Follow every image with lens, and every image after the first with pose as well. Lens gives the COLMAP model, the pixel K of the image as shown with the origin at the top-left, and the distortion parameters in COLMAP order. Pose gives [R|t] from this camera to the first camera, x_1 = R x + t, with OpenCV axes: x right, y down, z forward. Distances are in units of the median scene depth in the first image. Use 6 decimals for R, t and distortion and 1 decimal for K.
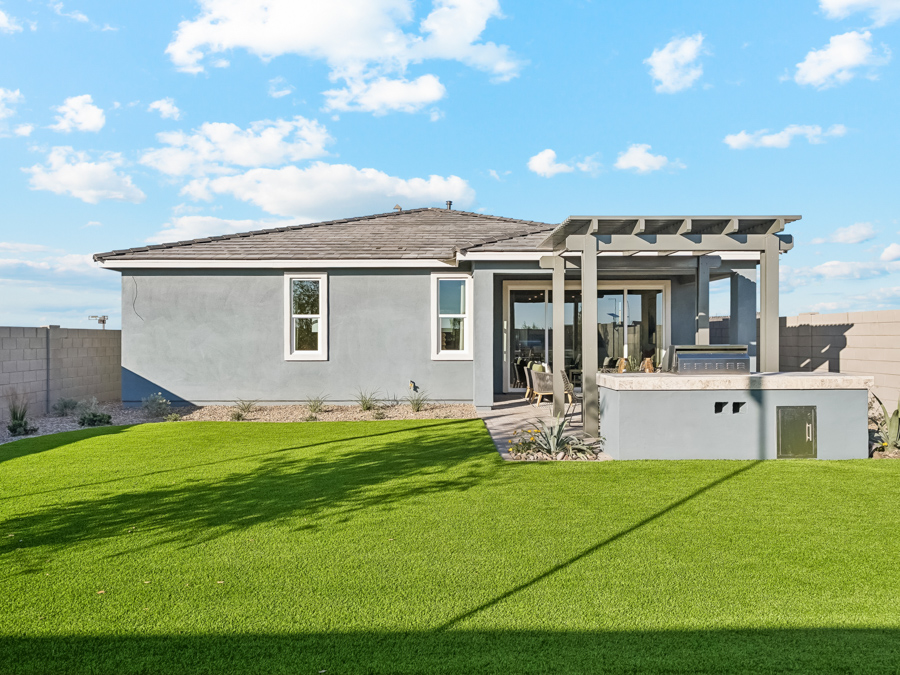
lens RADIAL K [[737.8, 0, 452.1], [0, 737.8, 338.2], [0, 0, 1]] dist [-0.002768, 0.013800]
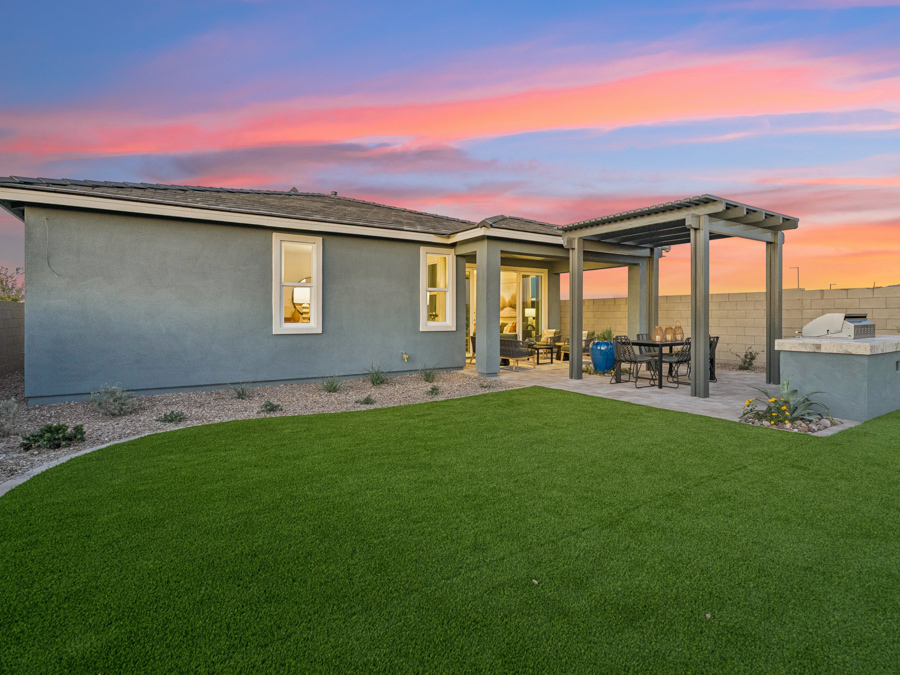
lens RADIAL K [[456.5, 0, 442.4], [0, 456.5, 338.4], [0, 0, 1]] dist [0.000023, 0.000808]
pose [[0.835331, -0.026676, 0.549100, -0.391226], [-0.000635, 0.998774, 0.049489, 0.008713], [-0.549748, -0.041688, 0.834290, 0.479863]]
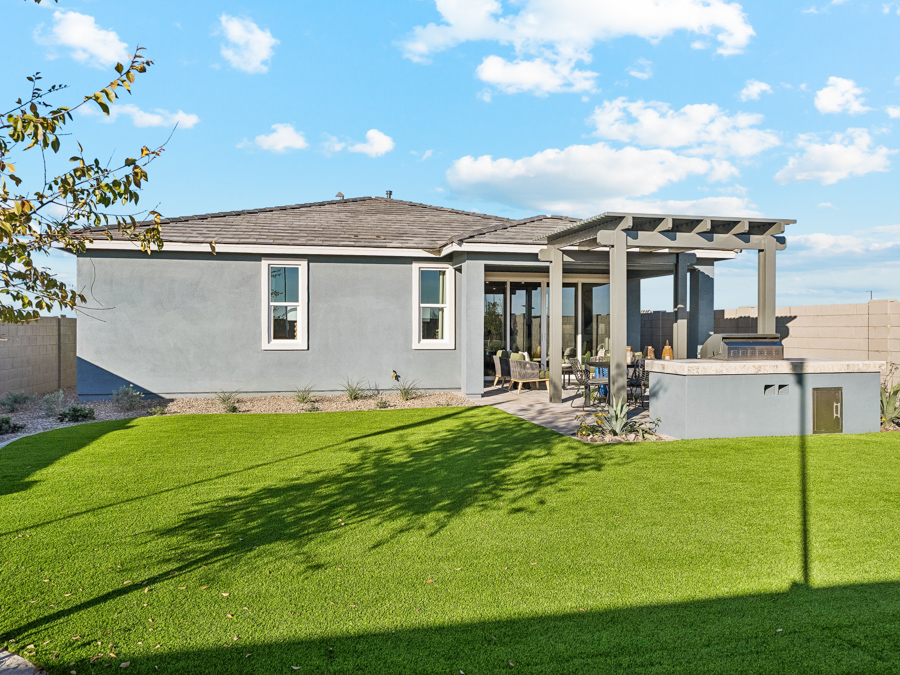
lens RADIAL K [[731.8, 0, 451.4], [0, 731.8, 338.7], [0, 0, 1]] dist [0.017729, -0.004859]
pose [[0.975040, 0.001016, 0.222025, -0.216719], [-0.004012, 0.999907, 0.013044, 0.002500], [-0.221991, -0.013609, 0.974954, 0.014155]]
